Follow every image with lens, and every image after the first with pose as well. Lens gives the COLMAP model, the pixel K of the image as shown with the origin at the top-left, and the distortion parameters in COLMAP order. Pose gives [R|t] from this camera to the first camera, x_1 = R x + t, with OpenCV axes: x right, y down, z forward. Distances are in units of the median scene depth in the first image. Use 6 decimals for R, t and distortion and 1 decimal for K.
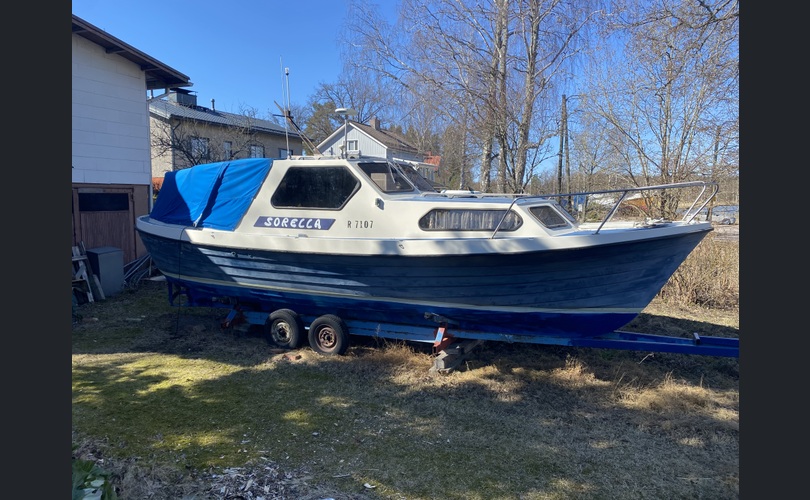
lens RADIAL K [[521.6, 0, 405.0], [0, 521.6, 250.0], [0, 0, 1]] dist [0.026003, -0.001314]
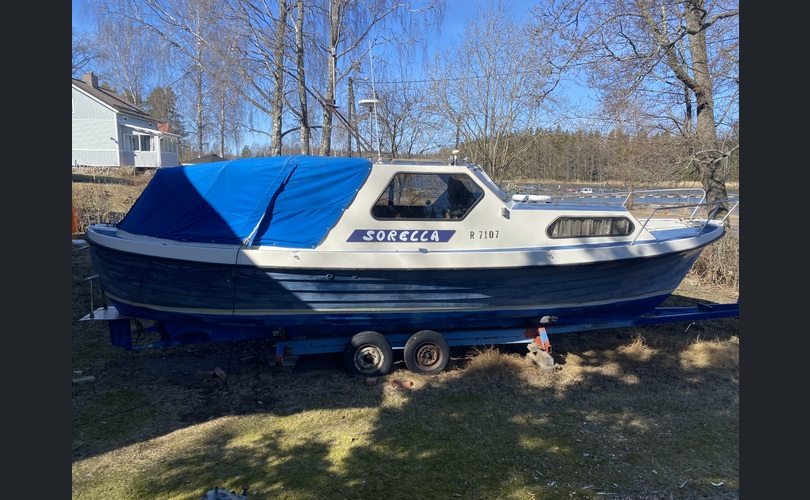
lens RADIAL K [[521.6, 0, 405.0], [0, 521.6, 250.0], [0, 0, 1]] dist [0.026003, -0.001314]
pose [[0.841812, -0.074854, 0.534556, -0.679377], [0.044547, 0.996594, 0.069400, -0.088345], [-0.537930, -0.034609, 0.842279, 0.245655]]
